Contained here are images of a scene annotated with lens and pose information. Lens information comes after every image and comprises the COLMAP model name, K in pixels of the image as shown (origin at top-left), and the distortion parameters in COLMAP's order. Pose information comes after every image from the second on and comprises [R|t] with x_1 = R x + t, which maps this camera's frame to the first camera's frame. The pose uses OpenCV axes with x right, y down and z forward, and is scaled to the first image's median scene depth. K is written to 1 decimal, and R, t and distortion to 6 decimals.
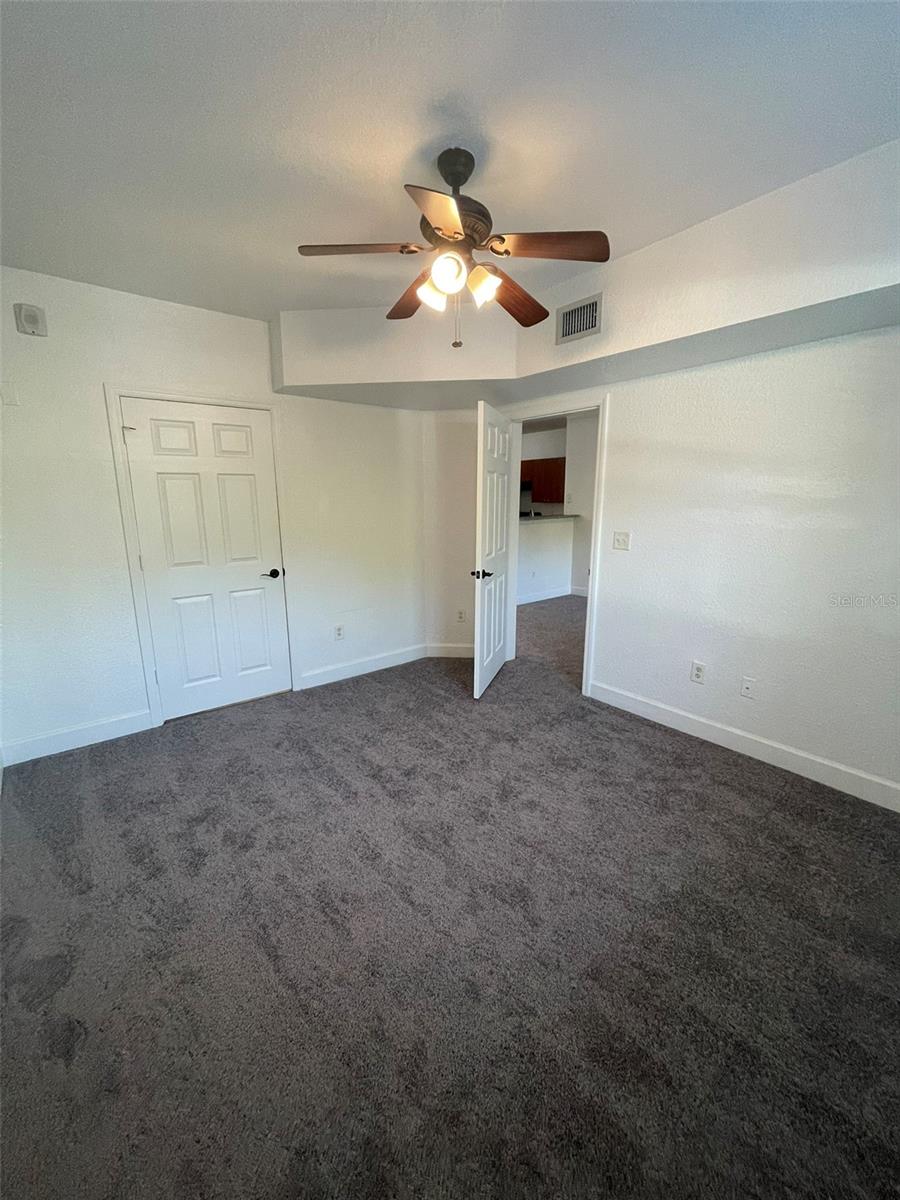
lens RADIAL K [[481.4, 0, 445.4], [0, 481.4, 598.5], [0, 0, 1]] dist [-0.001285, 0.000308]
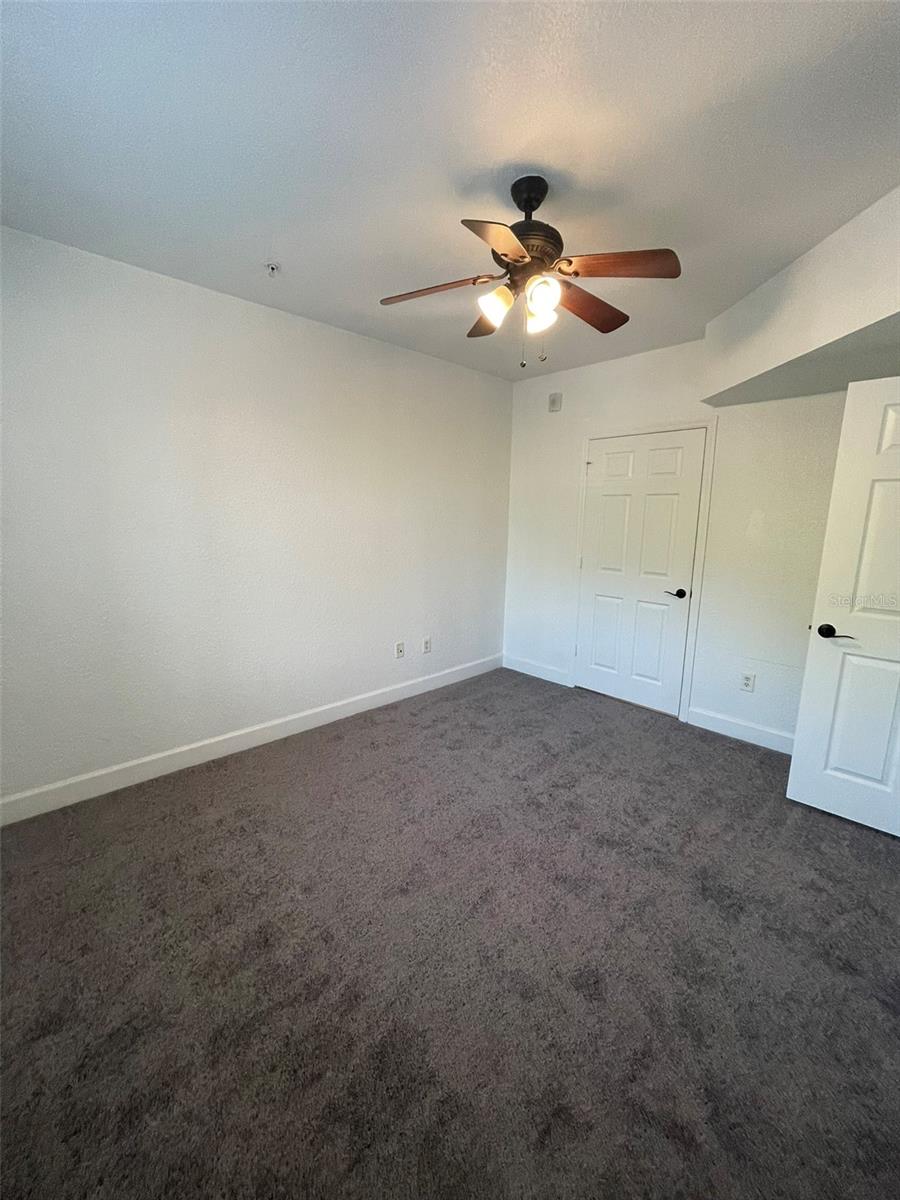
lens RADIAL K [[481.4, 0, 452.2], [0, 481.4, 597.5], [0, 0, 1]] dist [-0.001285, 0.000308]
pose [[0.102748, 0.183194, -0.977693, 0.606124], [-0.222889, 0.962142, 0.156856, -0.102549], [0.969414, 0.201800, 0.139690, 0.452335]]
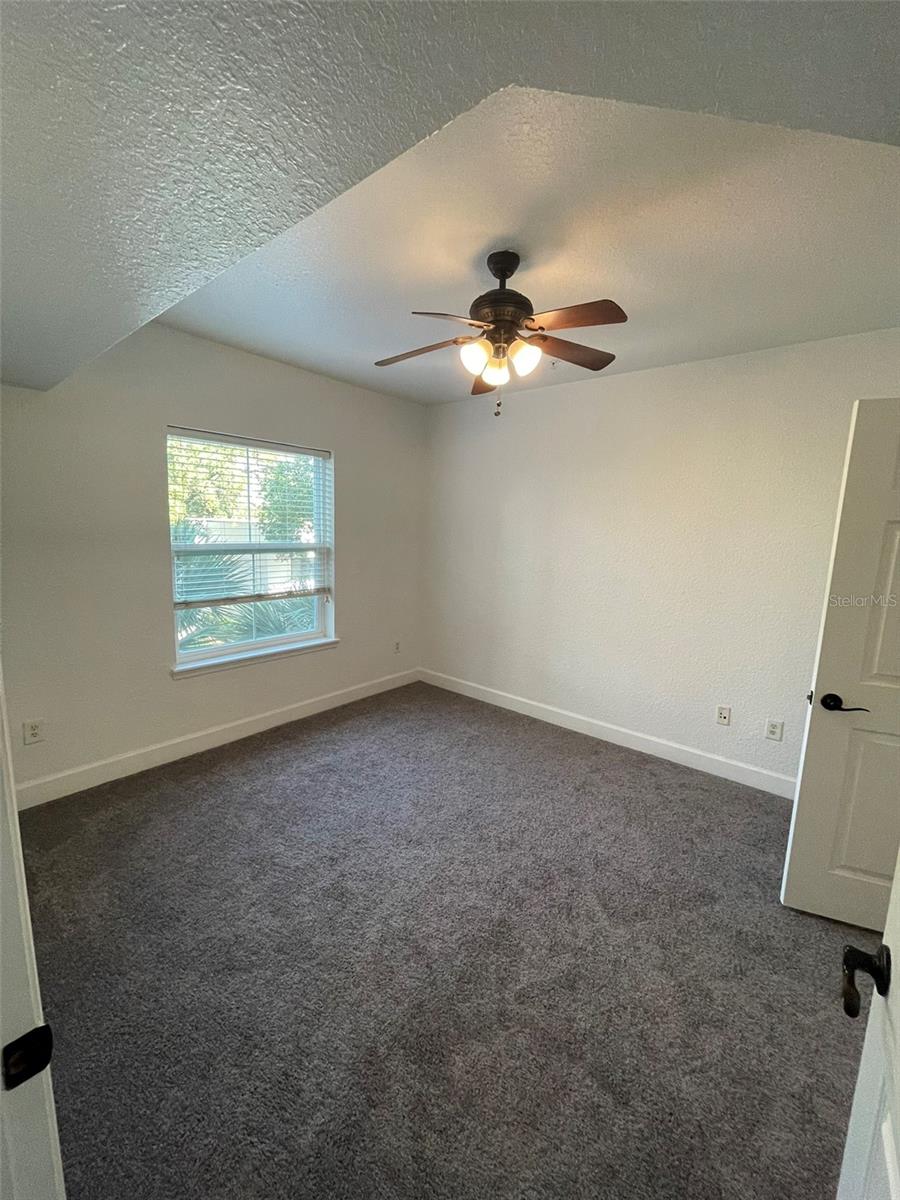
lens RADIAL K [[481.4, 0, 449.6], [0, 481.4, 599.5], [0, 0, 1]] dist [-0.001285, 0.000308]
pose [[-0.972987, 0.014574, -0.230399, 0.217901], [-0.071549, 0.929827, 0.360974, -0.294470], [0.219492, 0.367708, -0.903667, 1.192914]]
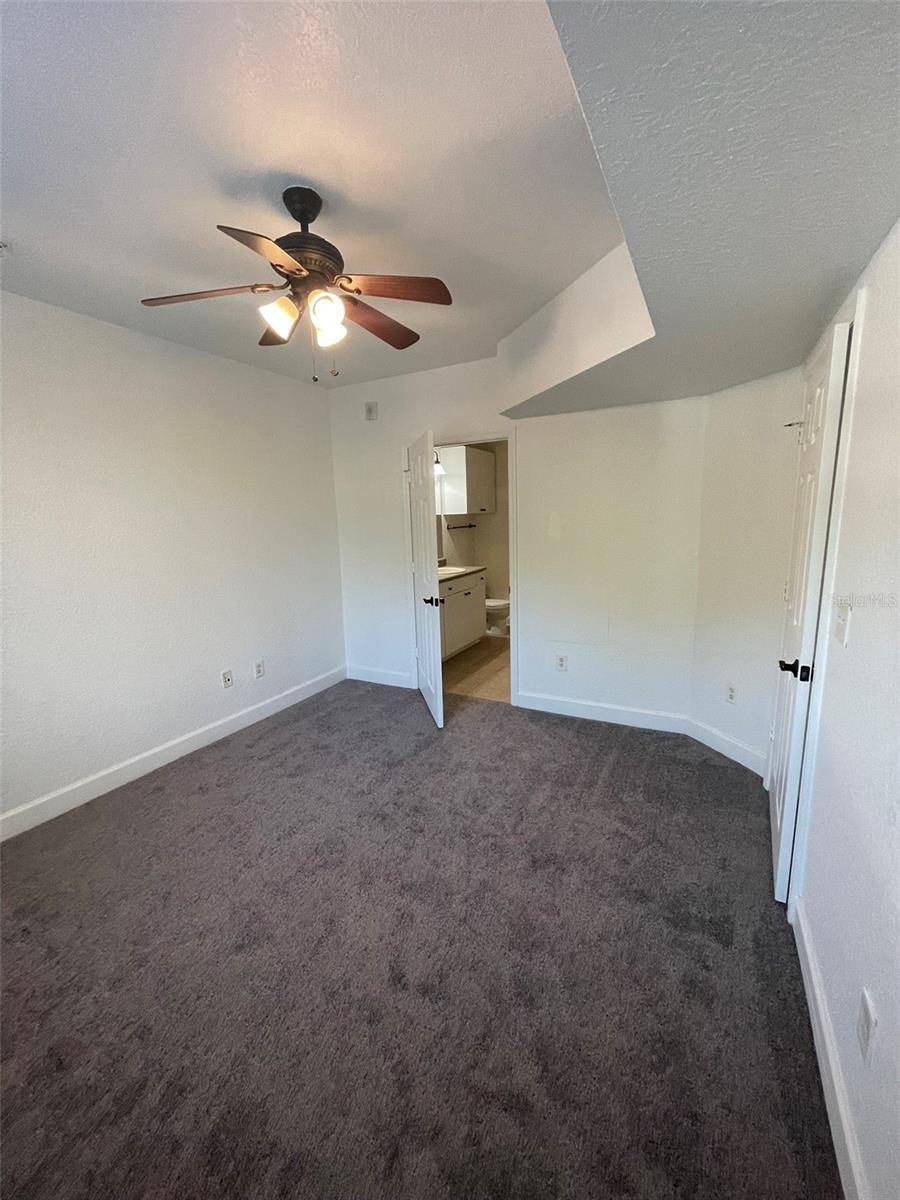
lens RADIAL K [[481.4, 0, 450.6], [0, 481.4, 597.7], [0, 0, 1]] dist [-0.001285, 0.000308]
pose [[0.407953, 0.153412, -0.900022, 0.611732], [-0.164170, 0.982040, 0.092979, -0.126072], [0.898122, 0.109825, 0.425812, 0.489158]]
